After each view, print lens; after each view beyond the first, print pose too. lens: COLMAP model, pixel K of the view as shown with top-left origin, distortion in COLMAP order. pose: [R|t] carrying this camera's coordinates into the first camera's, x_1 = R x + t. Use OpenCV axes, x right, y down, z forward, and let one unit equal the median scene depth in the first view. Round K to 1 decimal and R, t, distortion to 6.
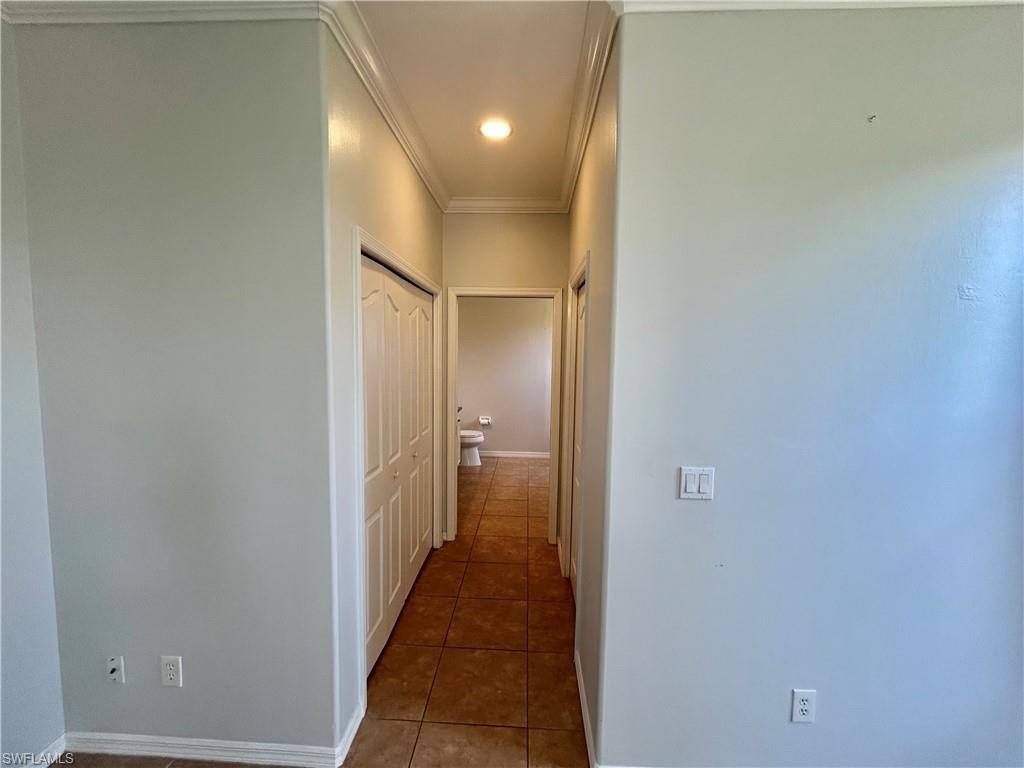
lens RADIAL K [[414.0, 0, 510.9], [0, 414.0, 384.1], [0, 0, 1]] dist [-0.000564, -0.000060]
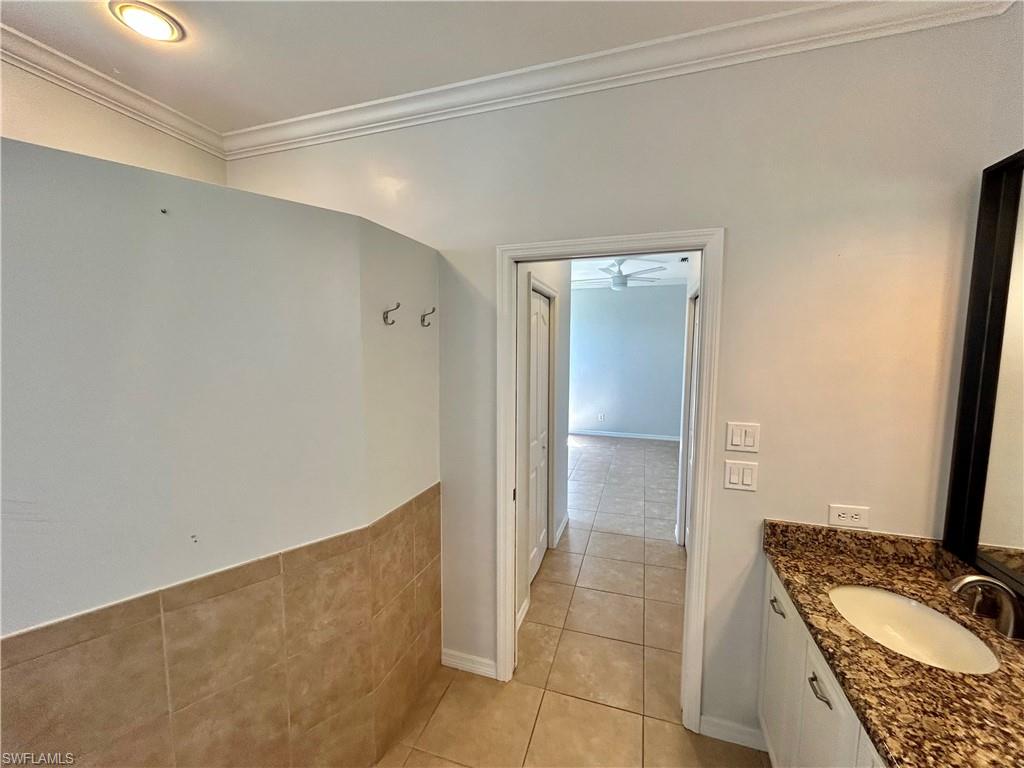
lens RADIAL K [[414.0, 0, 511.8], [0, 414.0, 383.0], [0, 0, 1]] dist [-0.000564, -0.000060]
pose [[-0.964586, -0.037746, 0.261055, -0.028805], [0.006603, 0.985943, 0.166953, -0.081480], [-0.263687, 0.162764, -0.950777, 0.927913]]
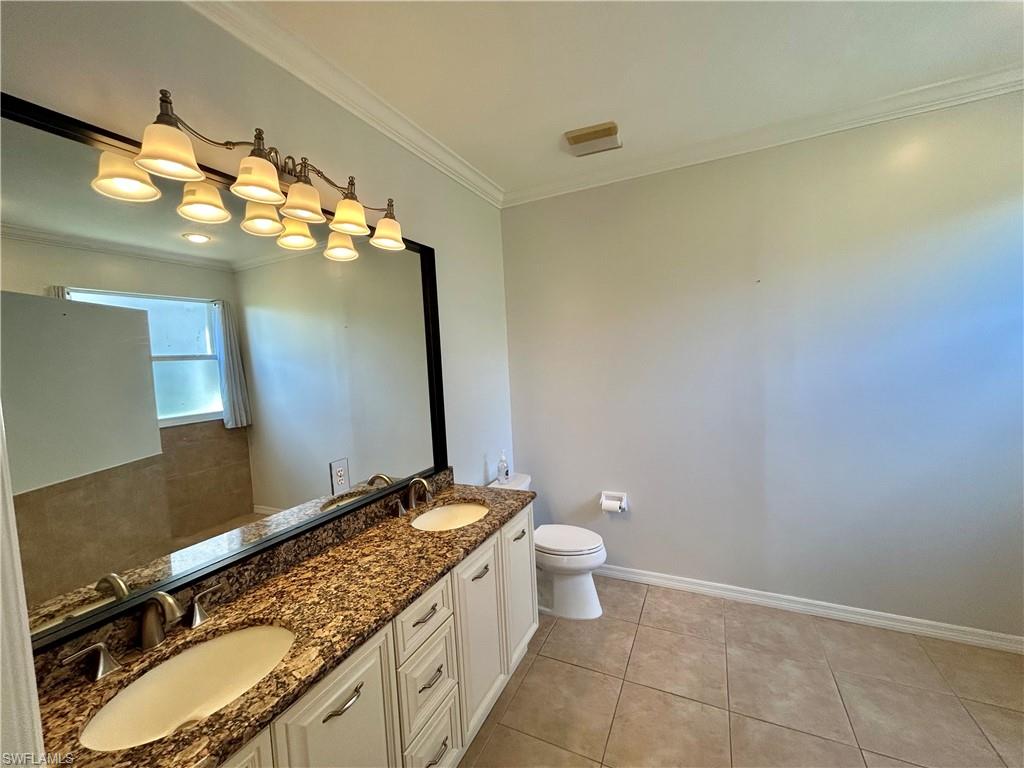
lens RADIAL K [[414.0, 0, 511.2], [0, 414.0, 383.2], [0, 0, 1]] dist [-0.000564, -0.000060]
pose [[0.913884, -0.023950, -0.405268, 0.022296], [0.026280, 0.999655, 0.000185, -0.046416], [0.405123, -0.010819, 0.914198, 0.594090]]
